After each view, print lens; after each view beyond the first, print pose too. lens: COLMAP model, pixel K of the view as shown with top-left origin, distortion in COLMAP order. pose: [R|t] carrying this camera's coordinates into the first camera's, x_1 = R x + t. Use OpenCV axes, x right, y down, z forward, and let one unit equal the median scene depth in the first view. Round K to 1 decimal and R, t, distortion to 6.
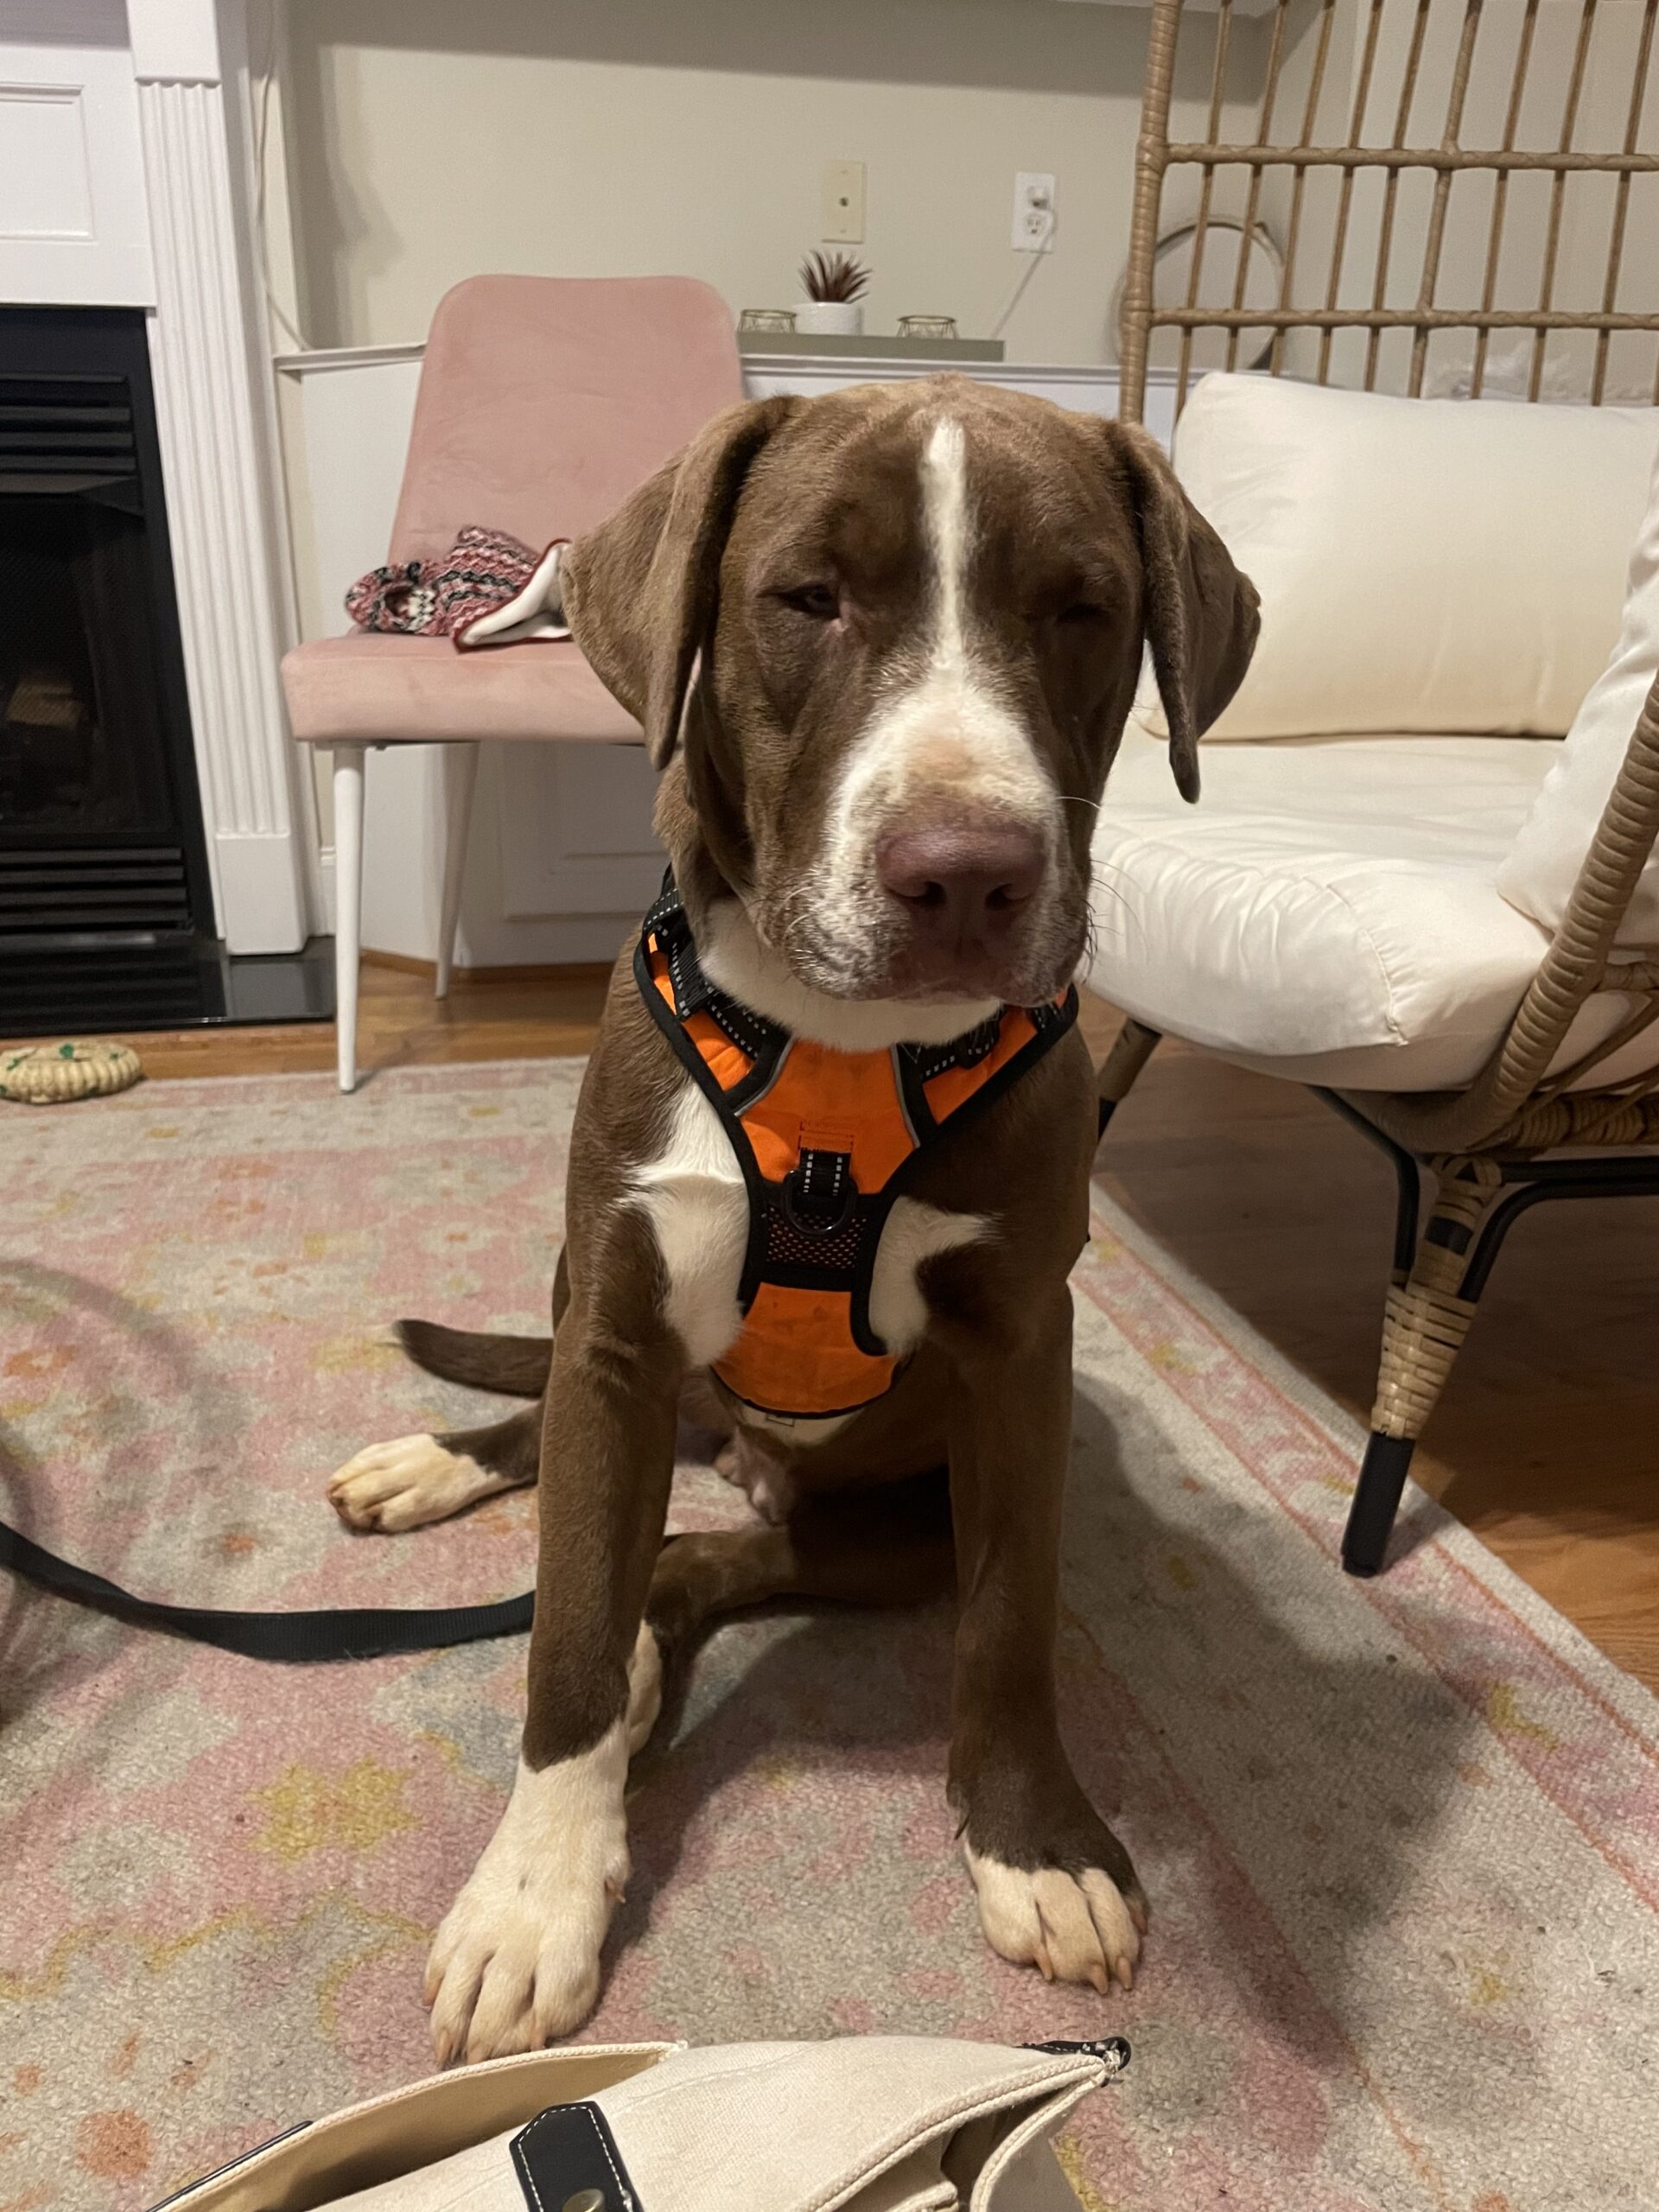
lens RADIAL K [[1651.5, 0, 836.0], [0, 1651.5, 1098.4], [0, 0, 1]] dist [0.002983, -0.020405]
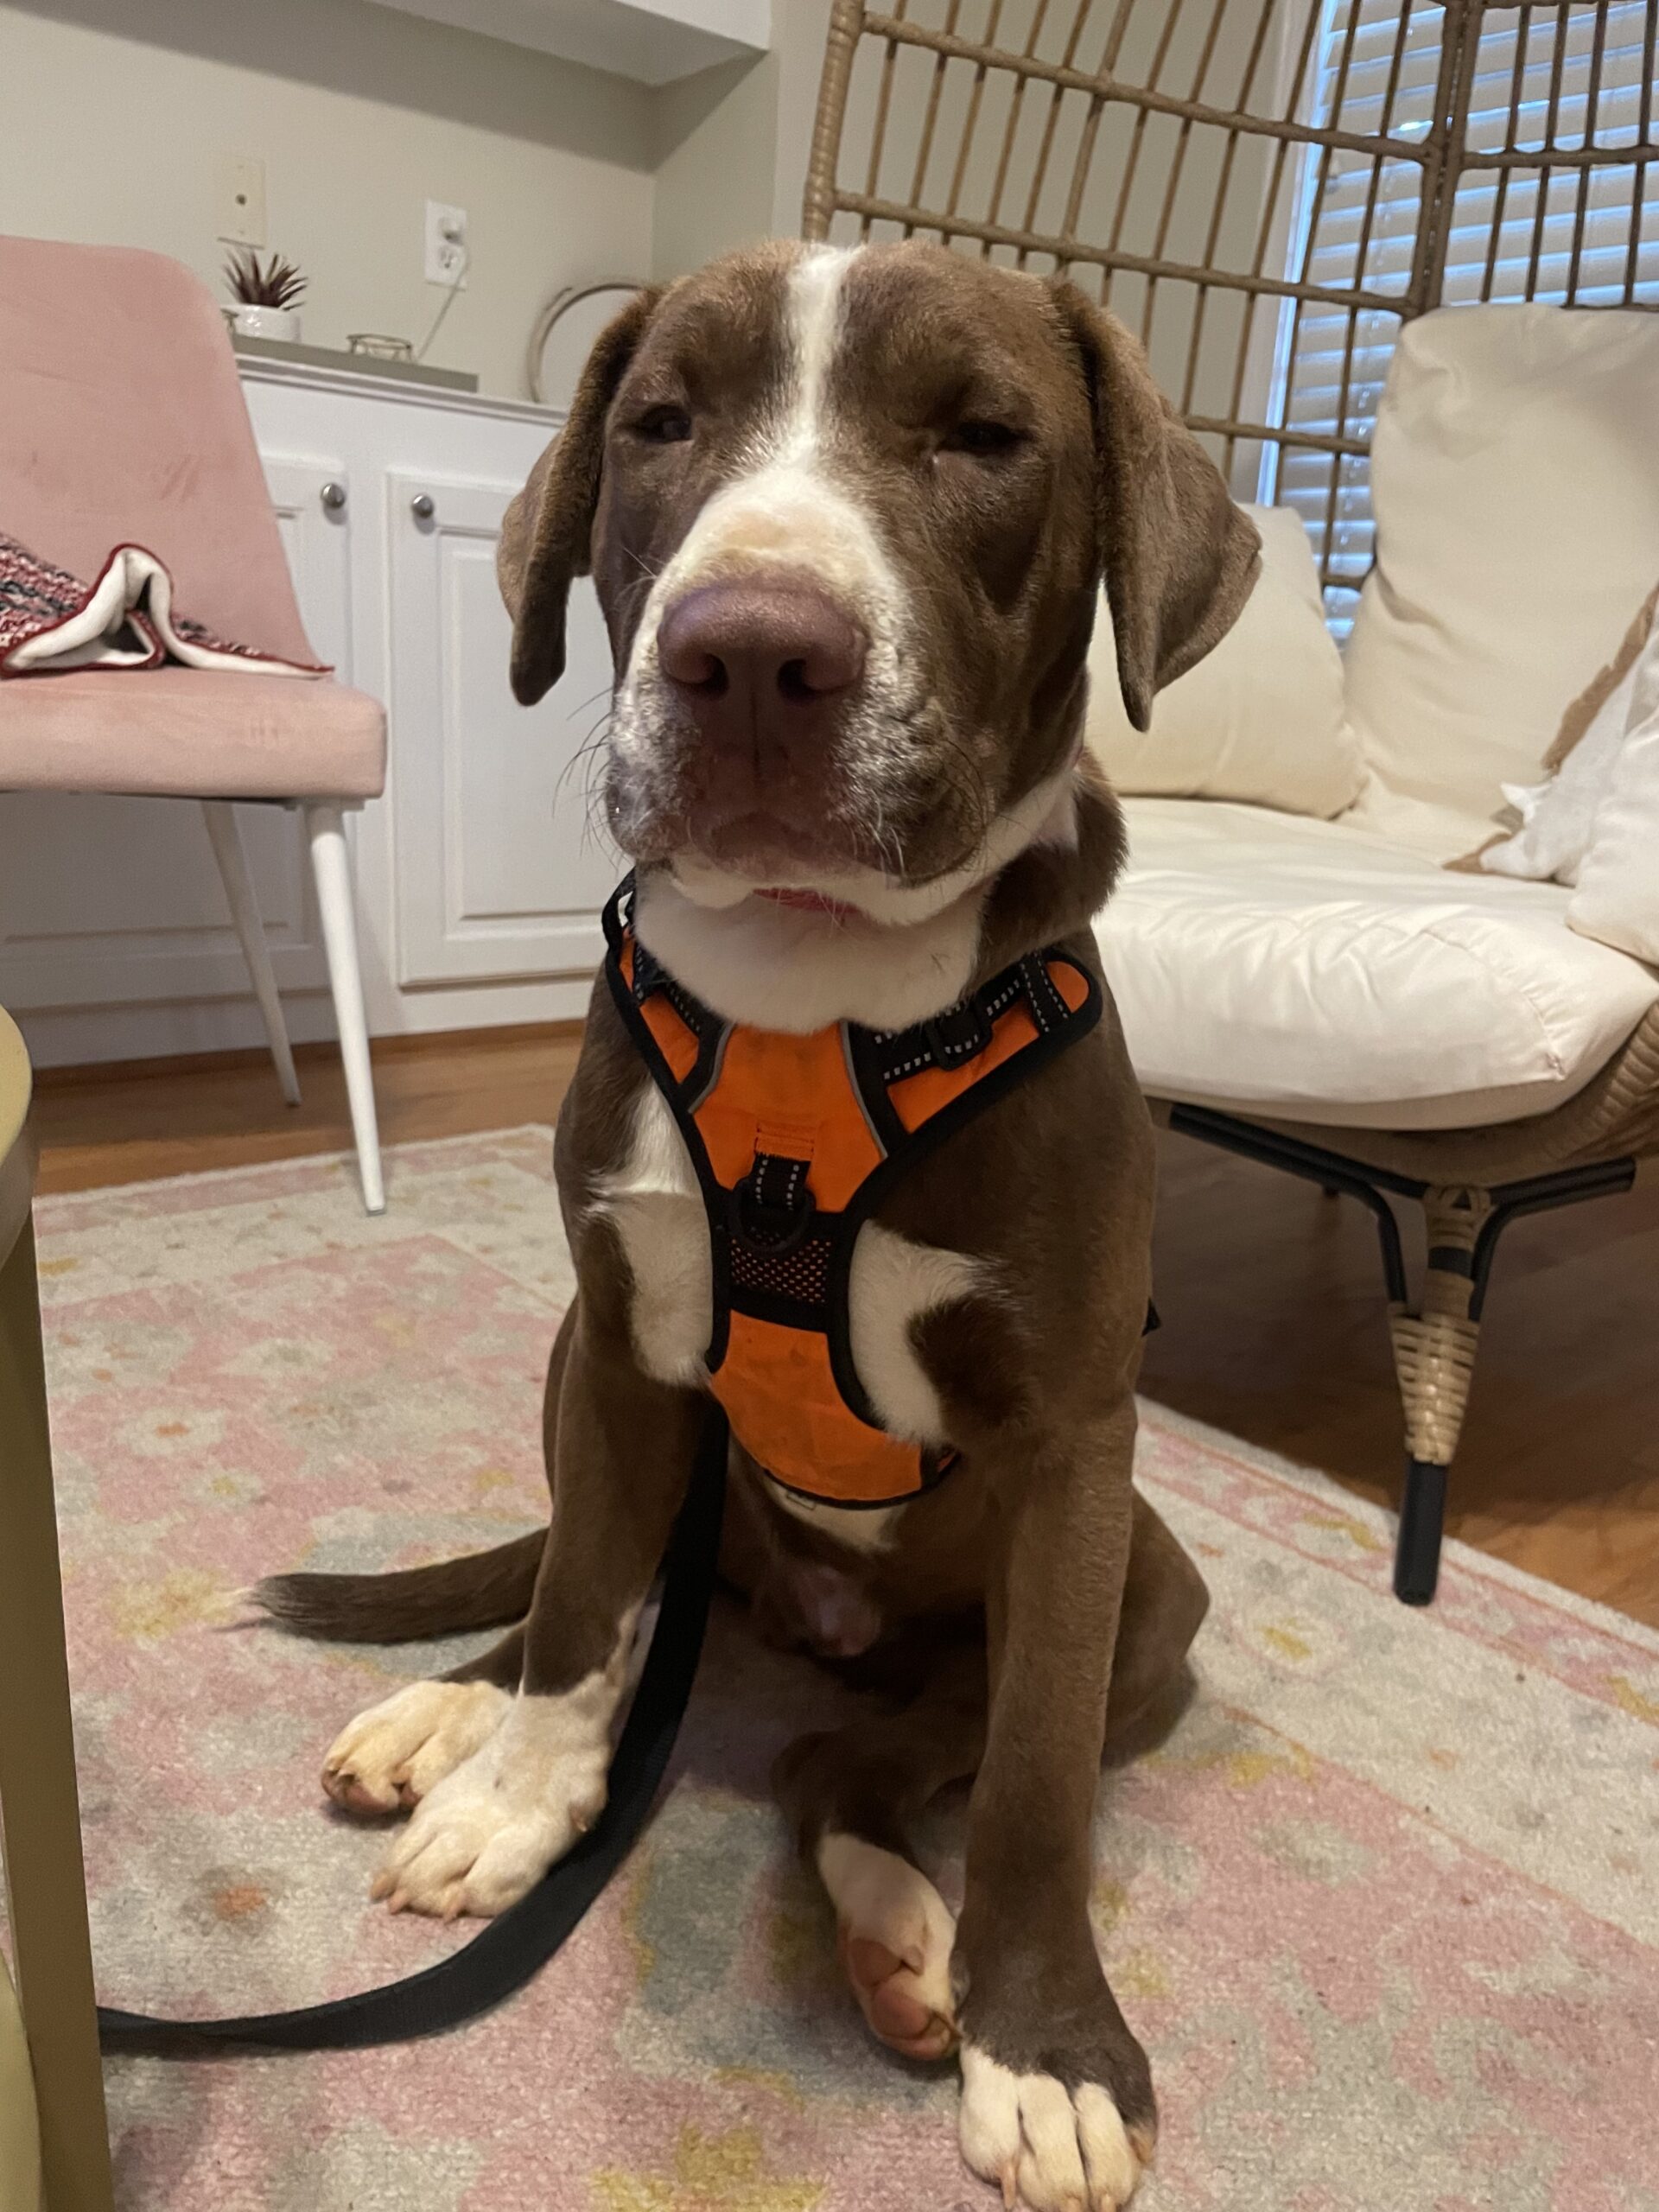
lens RADIAL K [[1651.5, 0, 839.2], [0, 1651.5, 1109.3], [0, 0, 1]] dist [0.002983, -0.020405]
pose [[0.881524, -0.080000, 0.465312, -0.302841], [0.096133, 0.995308, -0.011001, -0.026165], [-0.462248, 0.054429, 0.885079, 0.168860]]
